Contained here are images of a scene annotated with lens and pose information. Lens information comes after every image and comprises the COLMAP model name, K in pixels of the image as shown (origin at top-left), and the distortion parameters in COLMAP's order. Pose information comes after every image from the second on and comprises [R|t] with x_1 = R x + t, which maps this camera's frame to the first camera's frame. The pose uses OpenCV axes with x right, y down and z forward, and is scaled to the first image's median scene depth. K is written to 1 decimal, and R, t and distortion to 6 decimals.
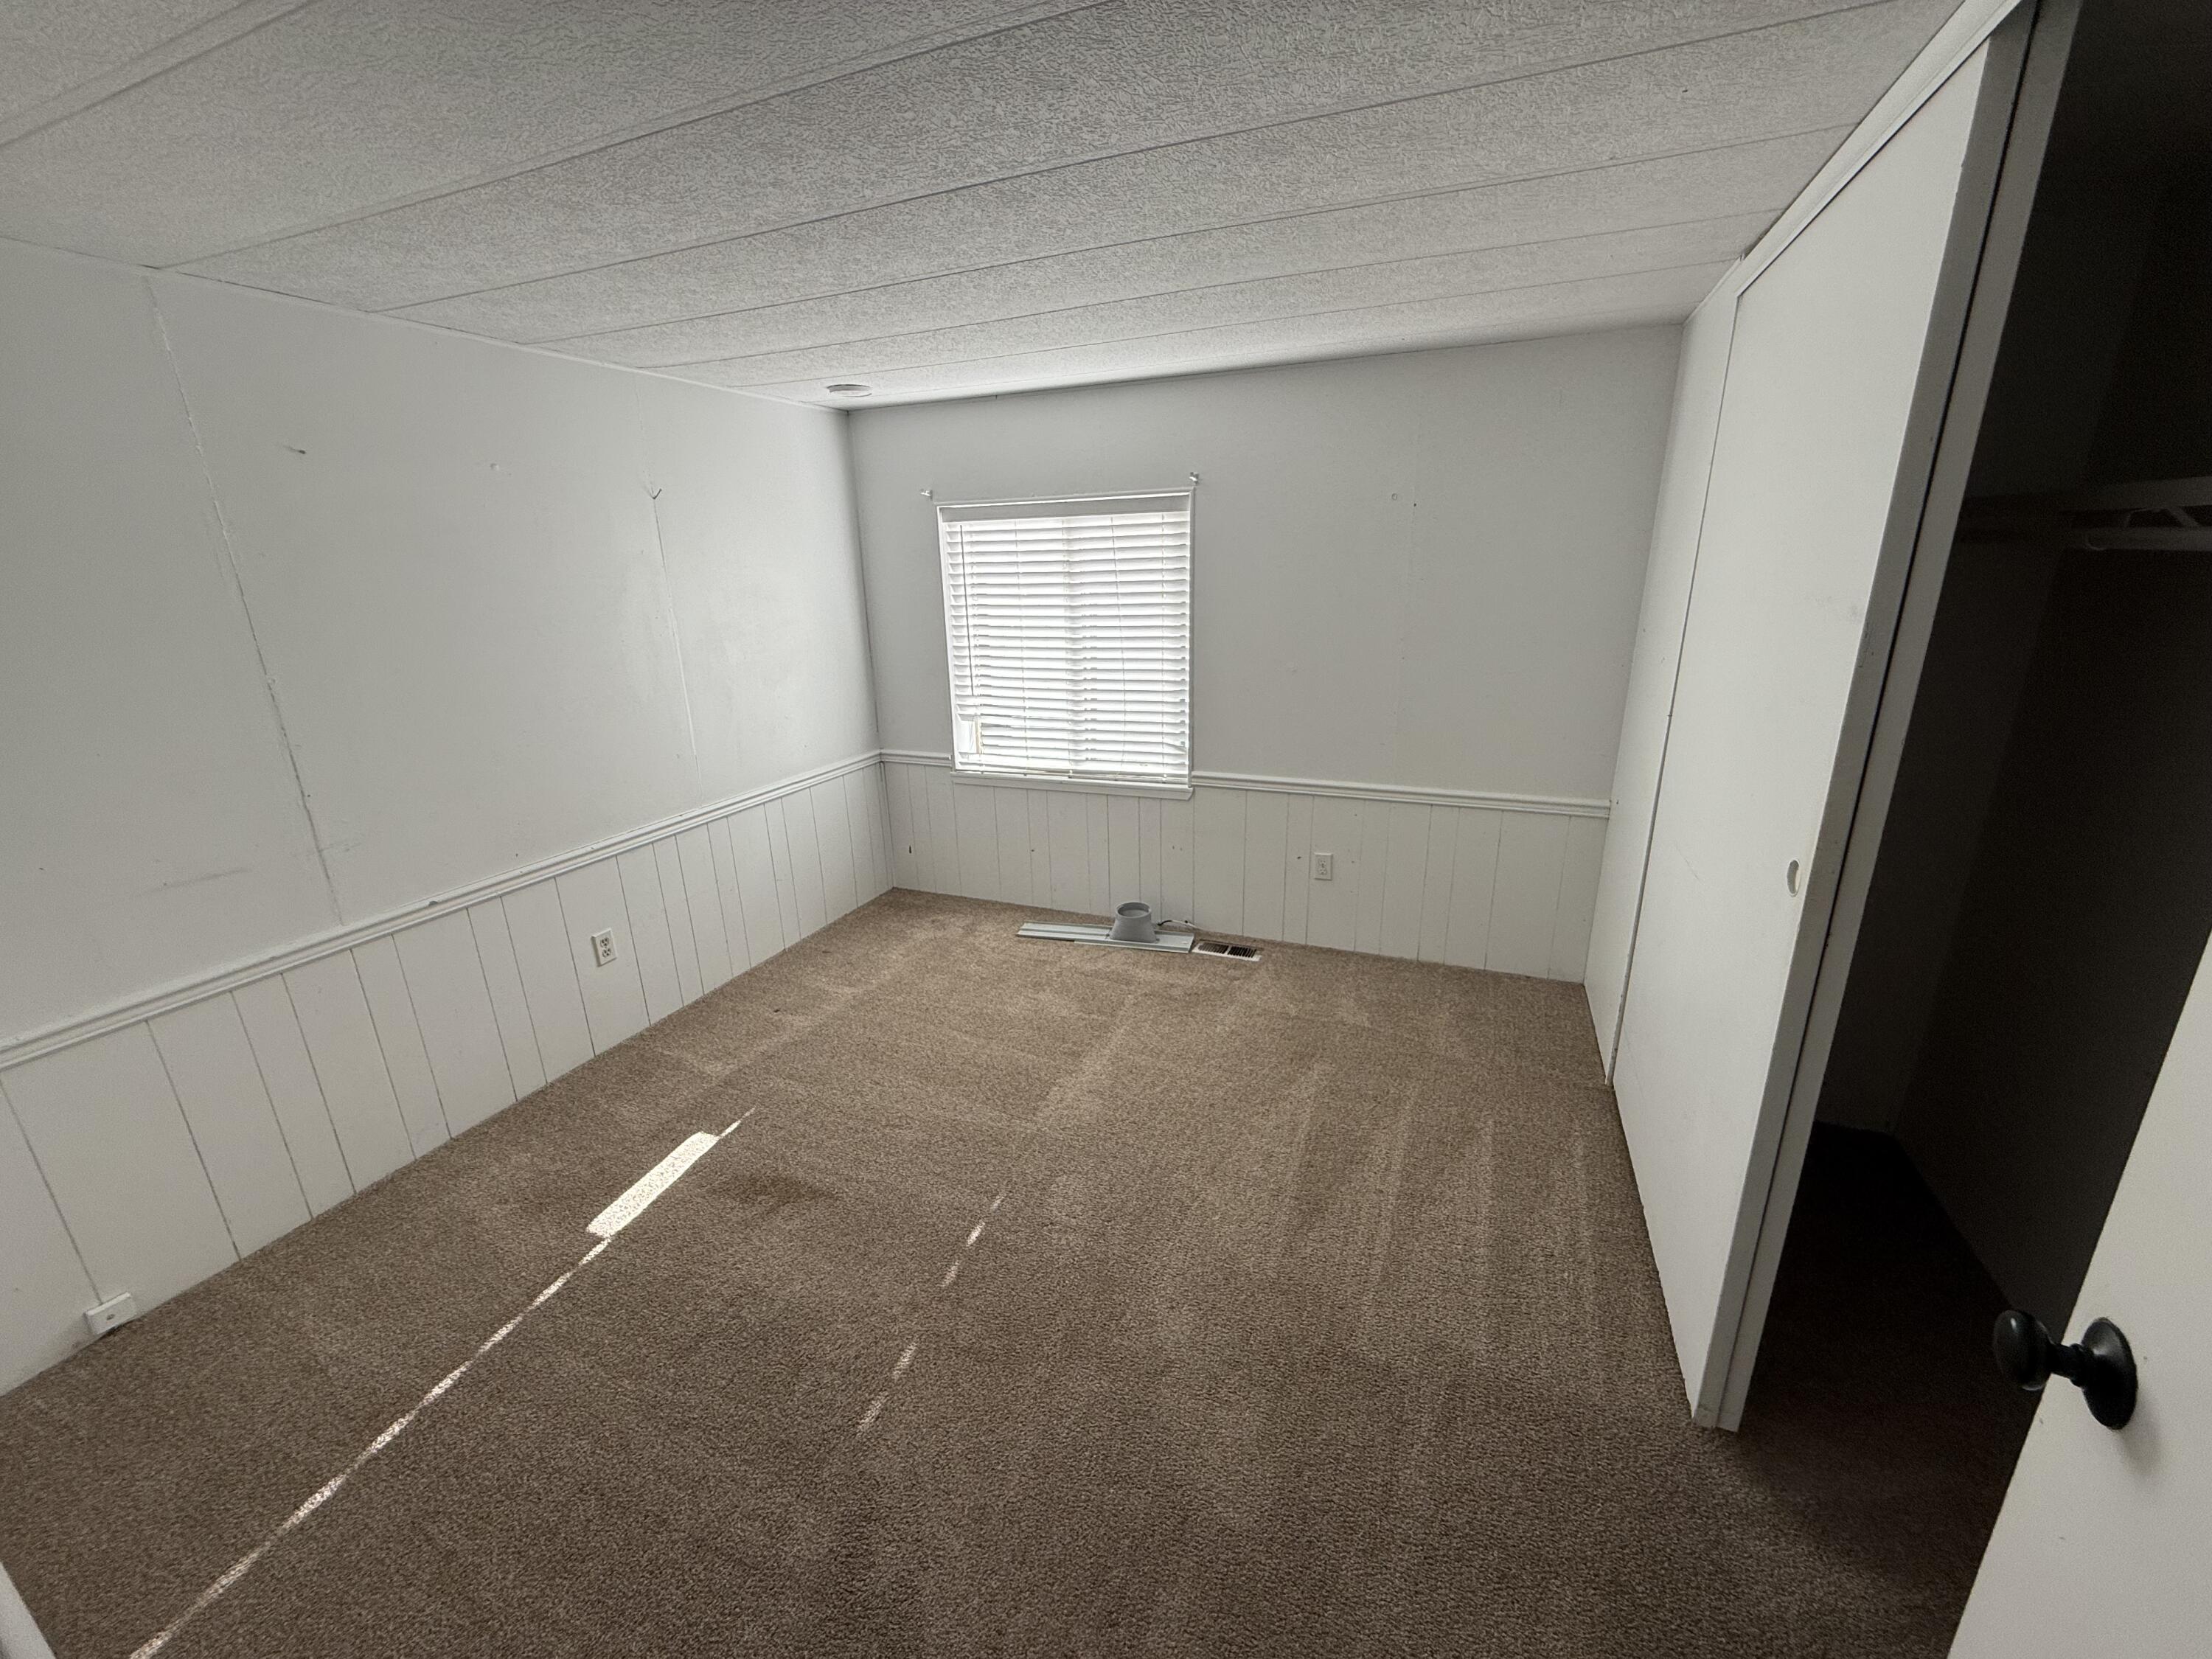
lens RADIAL K [[889.7, 0, 1104.8], [0, 889.7, 828.9], [0, 0, 1]] dist [-0.000825, -0.000393]
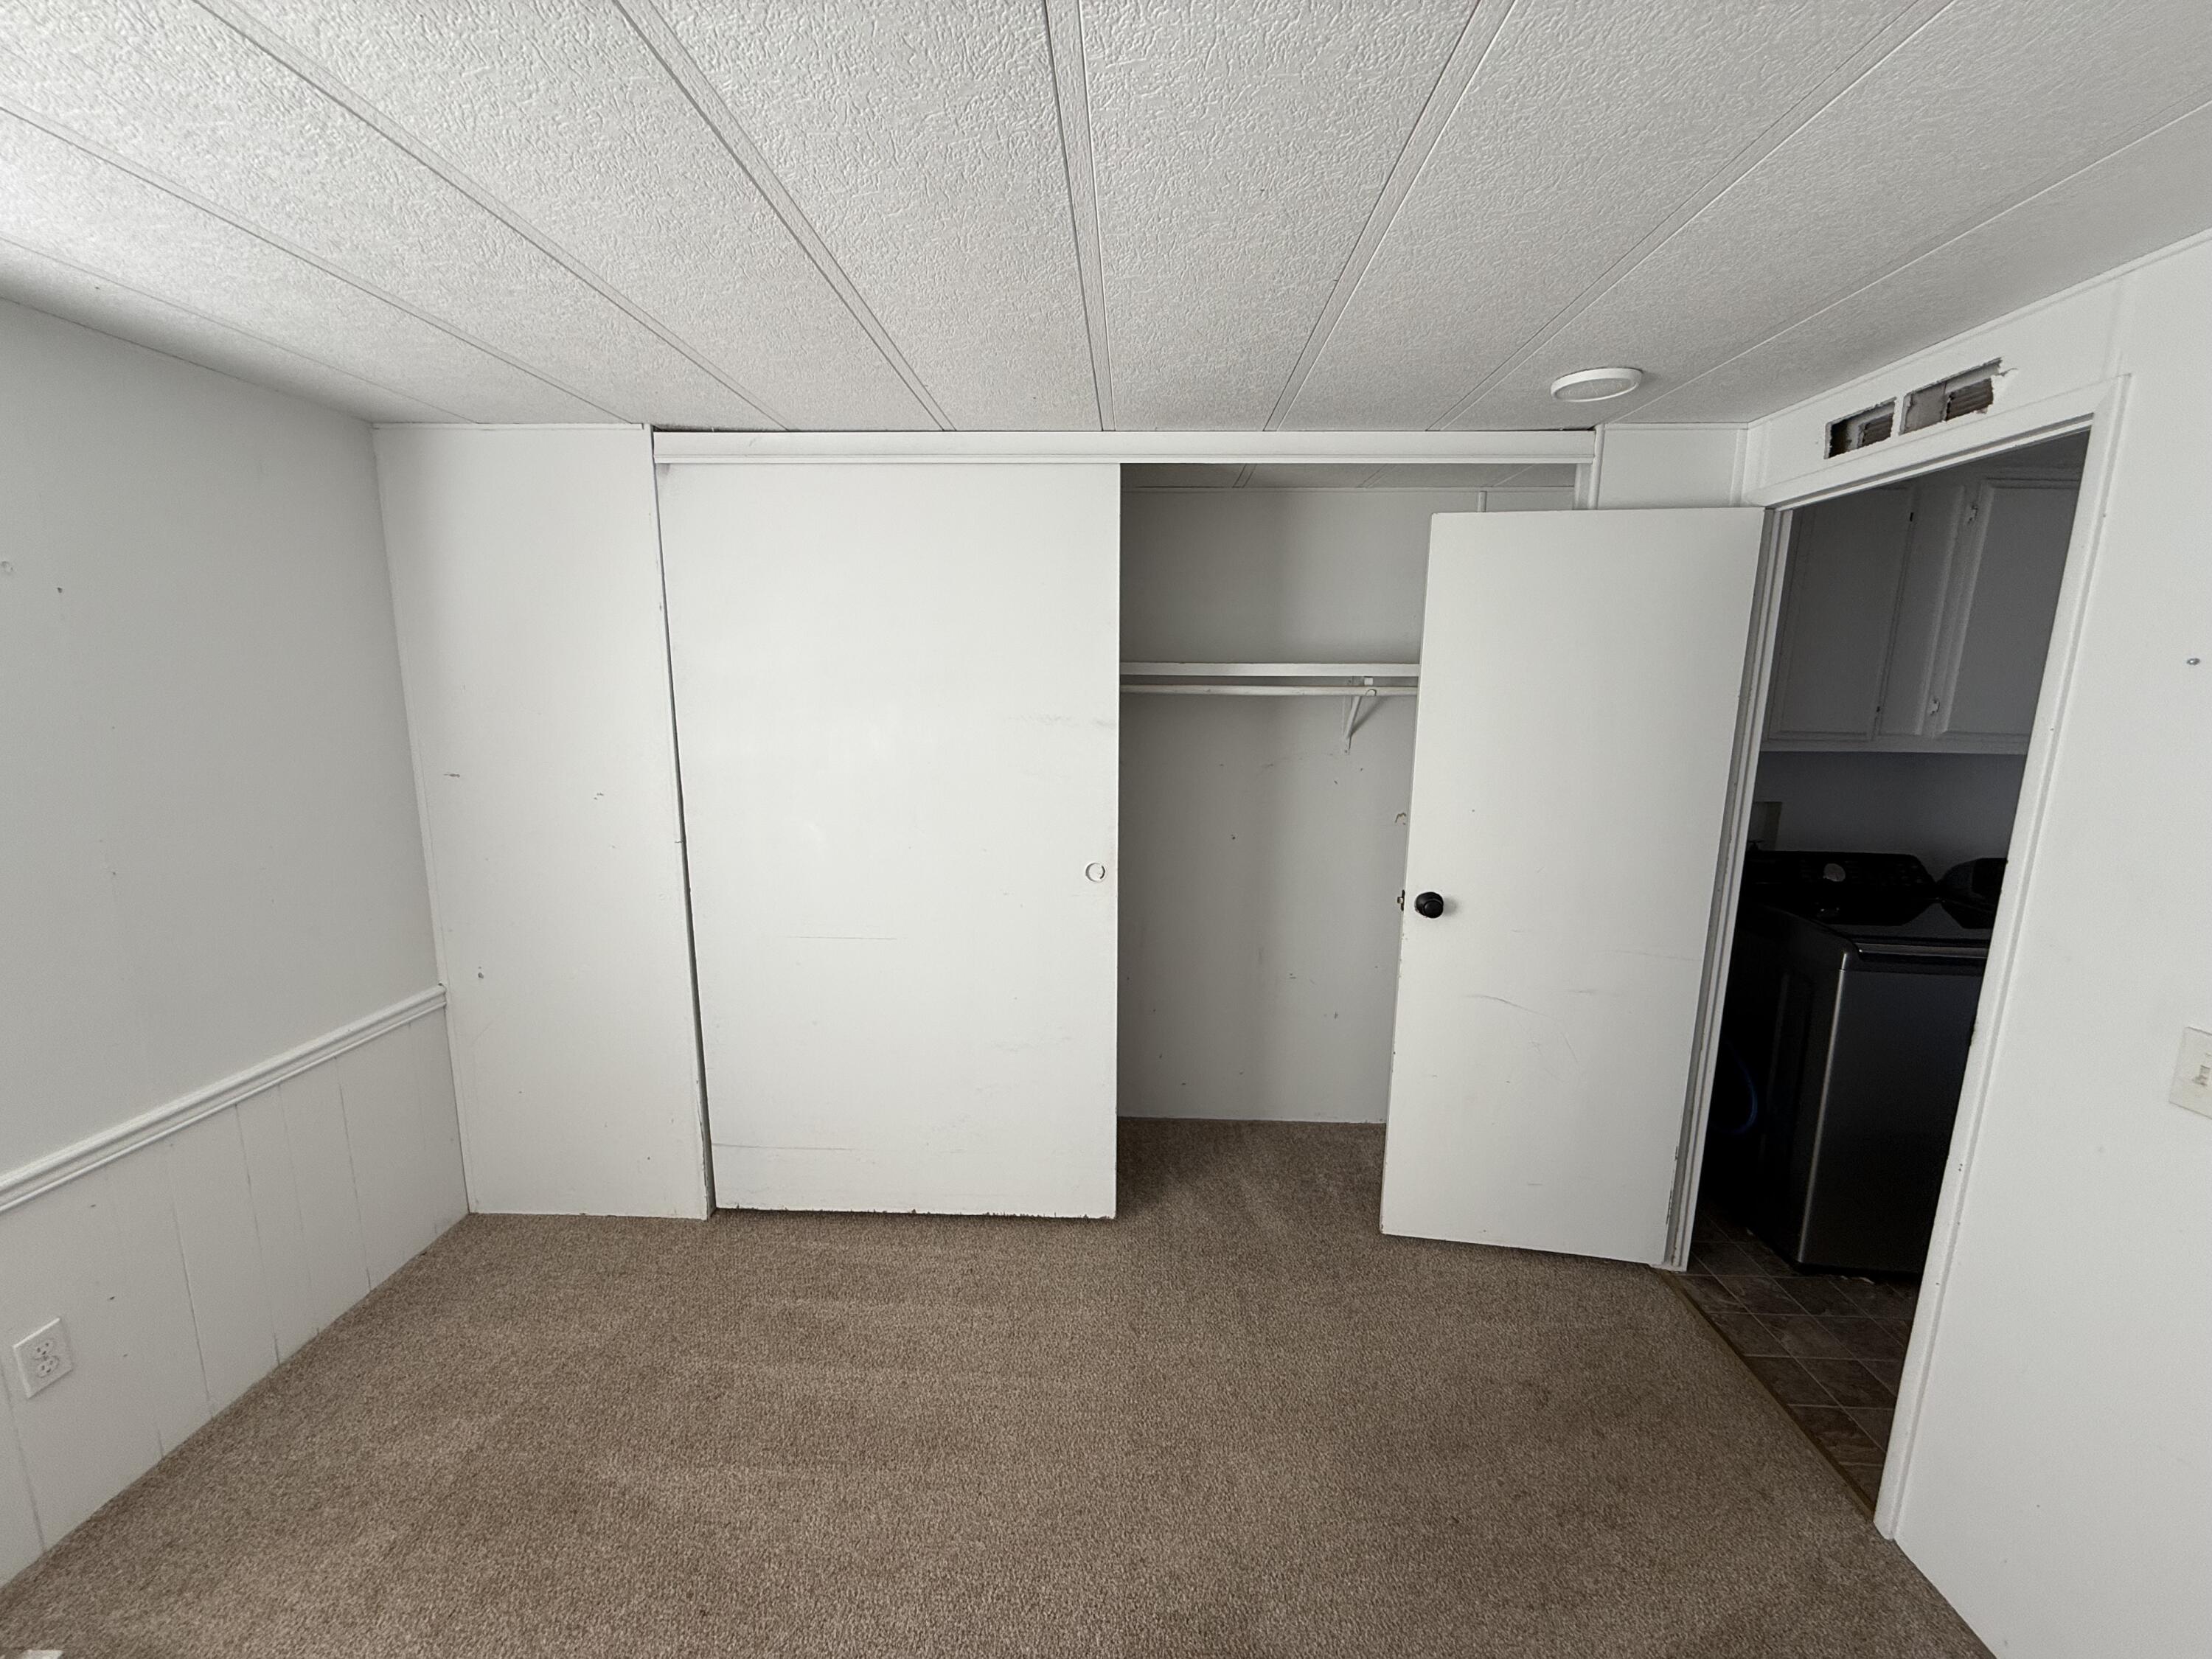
lens RADIAL K [[889.7, 0, 1103.8], [0, 889.7, 837.8], [0, 0, 1]] dist [-0.000825, -0.000393]
pose [[-0.354163, -0.132002, 0.925821, -0.362458], [0.281948, 0.928852, 0.240291, -0.177835], [-0.891669, 0.346136, -0.291747, 0.655062]]
